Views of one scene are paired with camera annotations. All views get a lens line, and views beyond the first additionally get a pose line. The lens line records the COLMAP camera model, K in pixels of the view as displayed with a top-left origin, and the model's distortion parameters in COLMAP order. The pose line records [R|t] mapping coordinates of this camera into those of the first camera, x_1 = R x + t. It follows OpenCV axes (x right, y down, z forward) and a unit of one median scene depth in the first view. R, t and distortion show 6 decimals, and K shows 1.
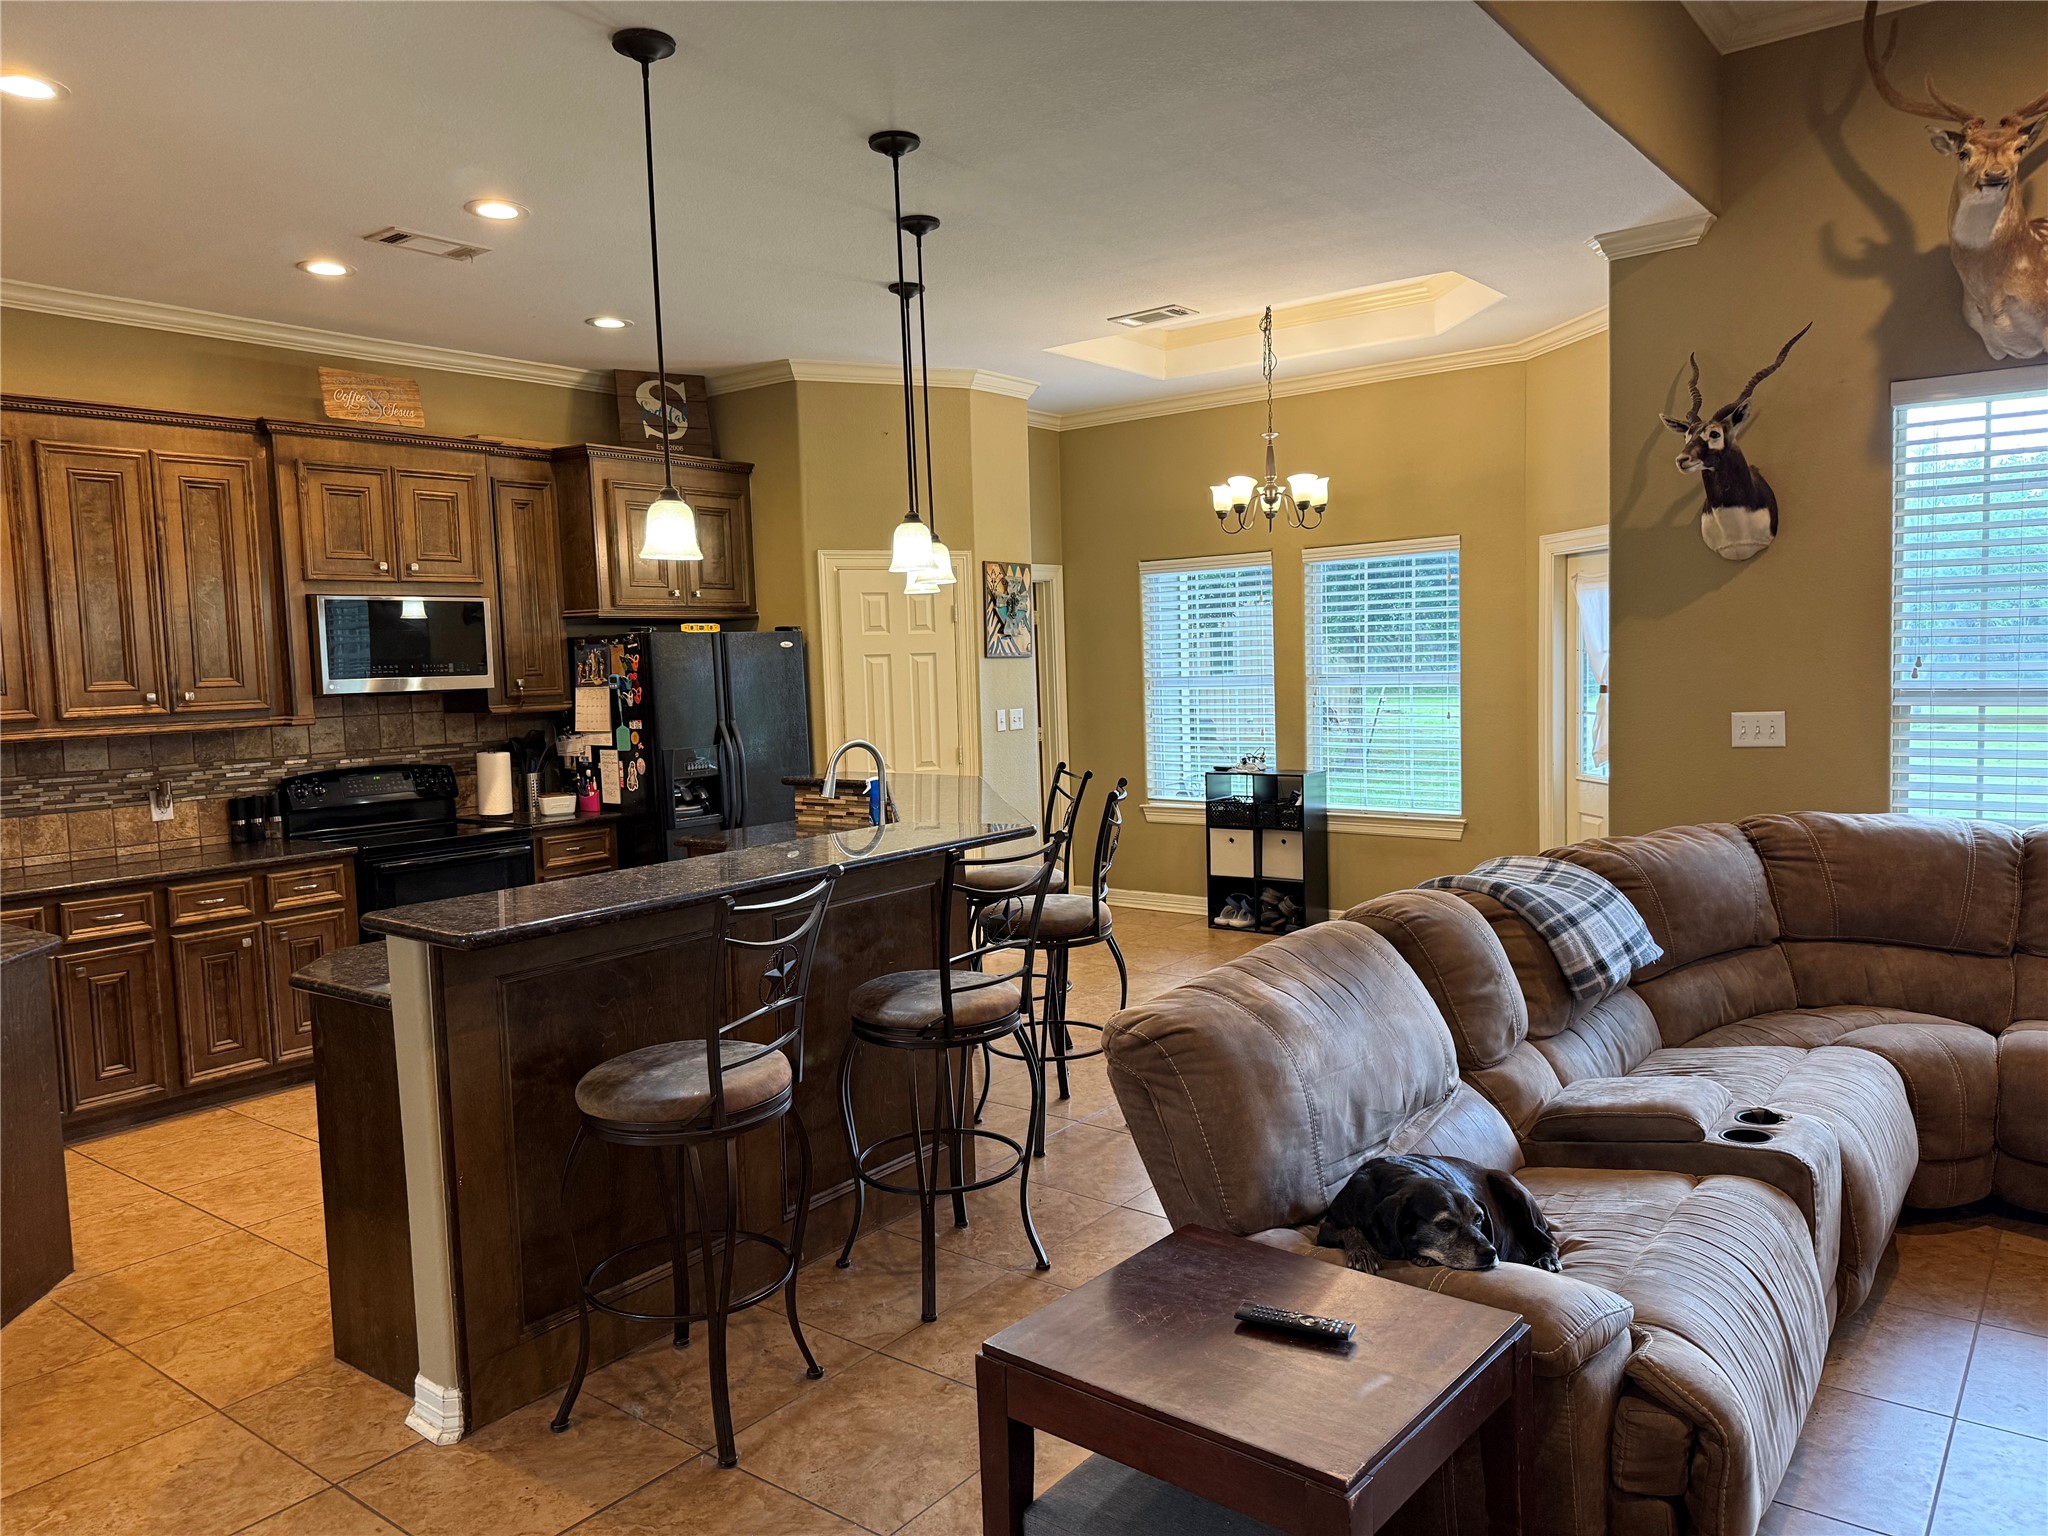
lens RADIAL K [[1441.6, 0, 1084.7], [0, 1441.6, 768.4], [0, 0, 1]] dist [-0.008168, -0.005383]
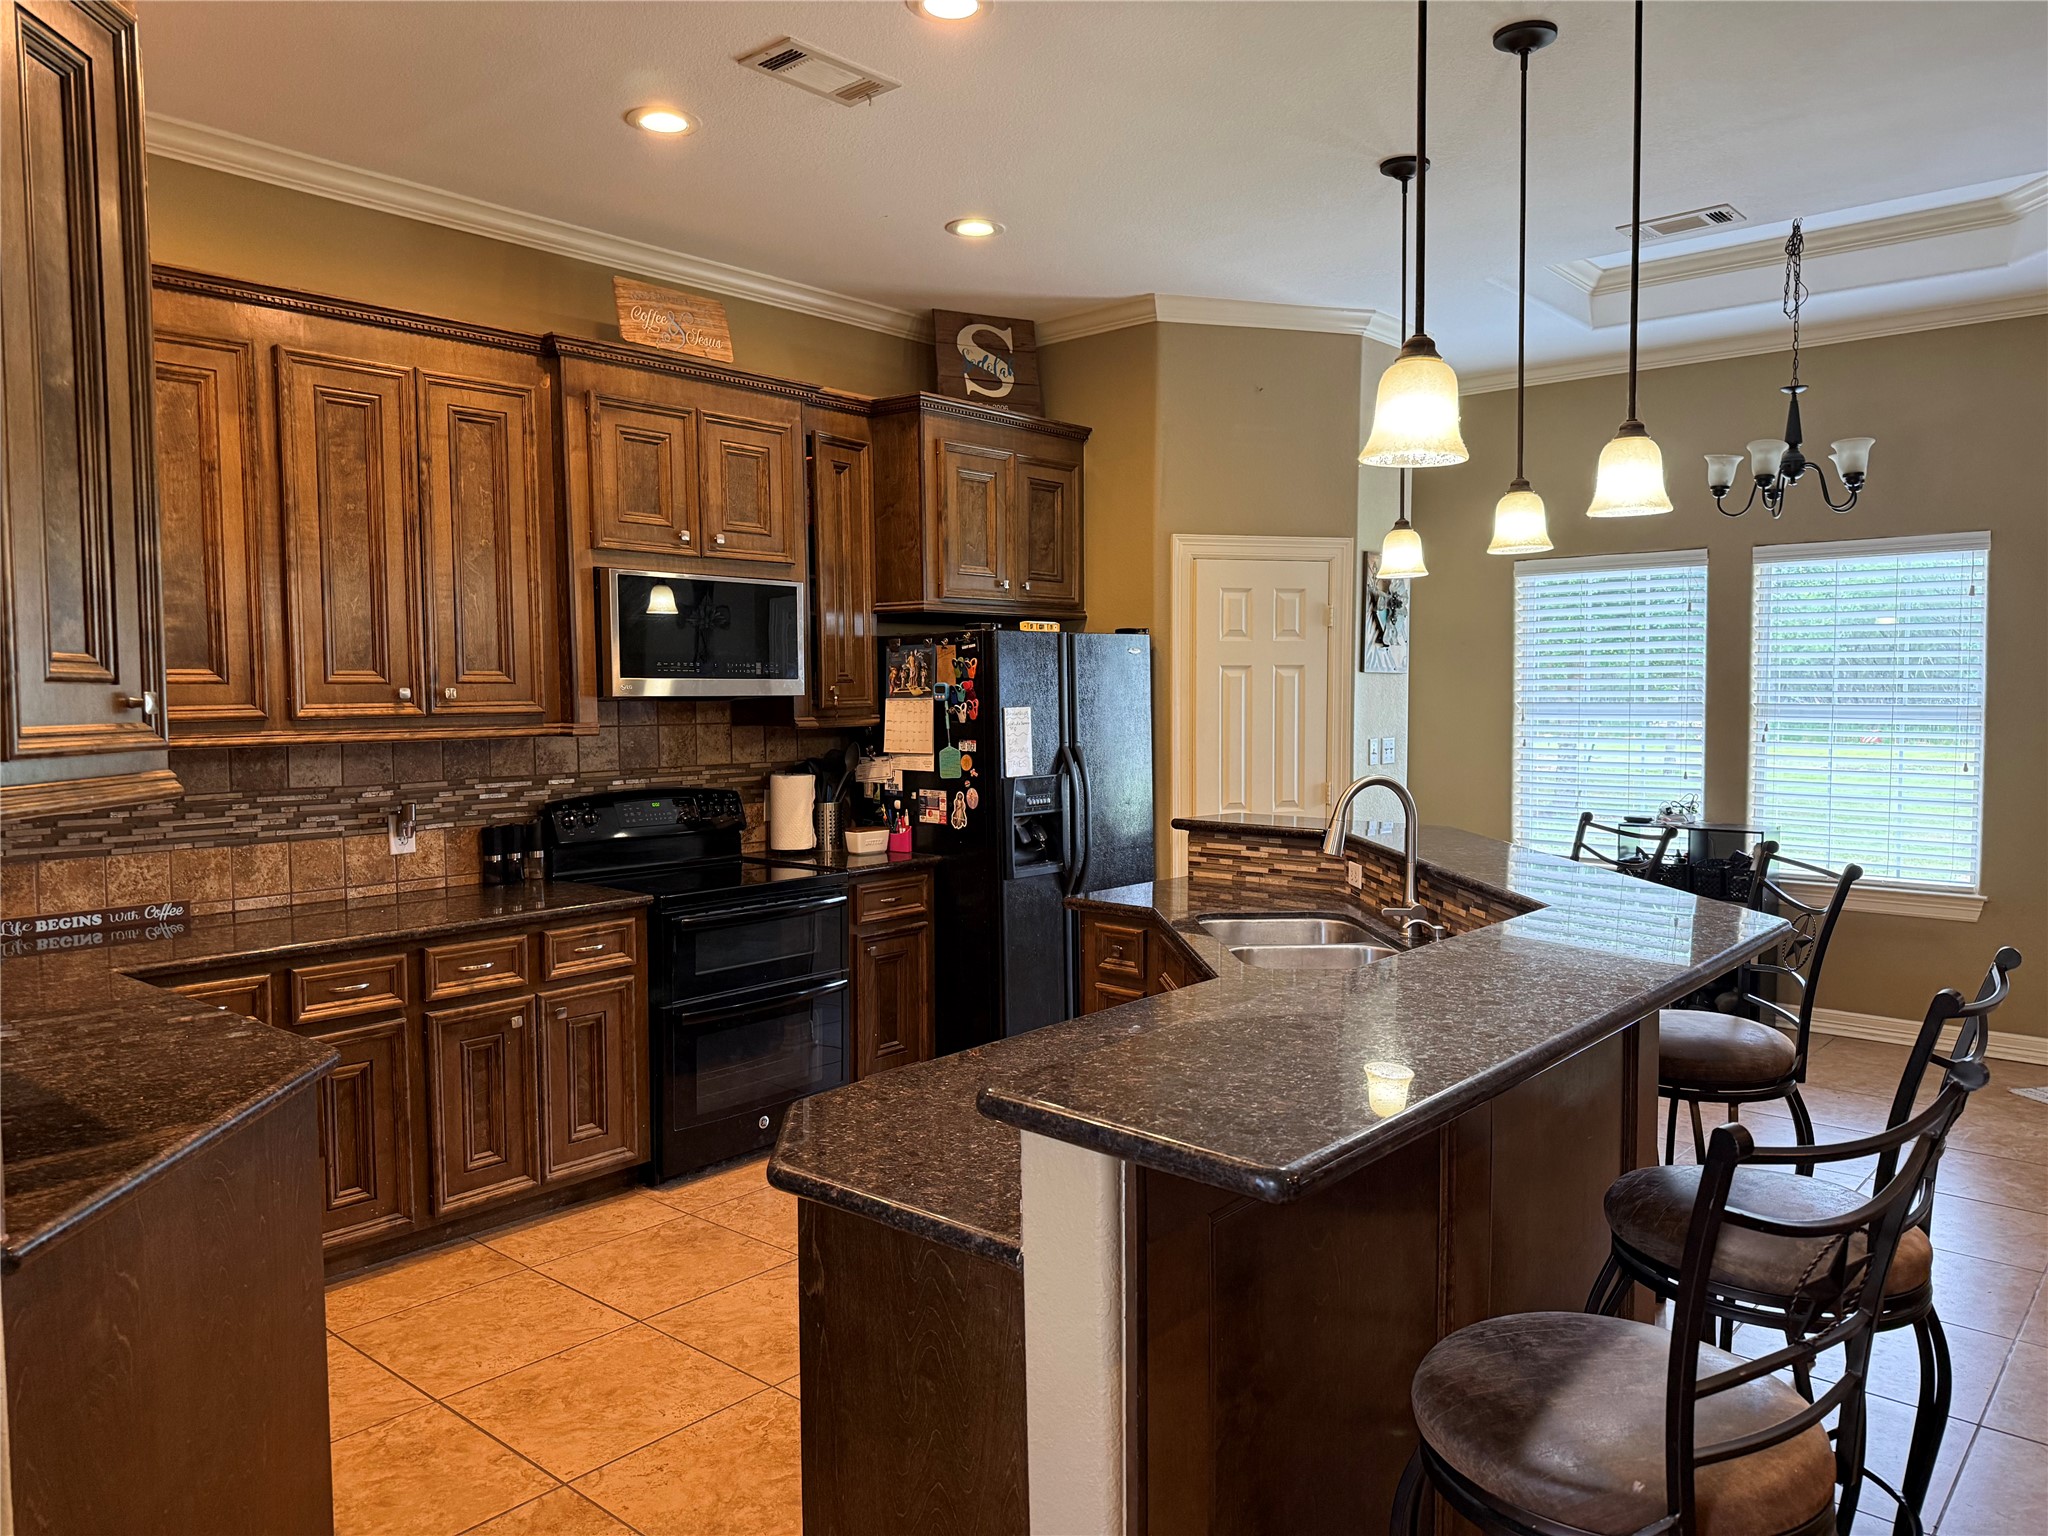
lens RADIAL K [[1438.0, 0, 1084.4], [0, 1438.0, 774.8], [0, 0, 1]] dist [0.048882, -0.097609]
pose [[0.997456, 0.027954, -0.065572, -0.219475], [-0.029036, 0.999457, -0.015600, -0.004529], [0.065101, 0.017464, 0.997726, 0.238368]]
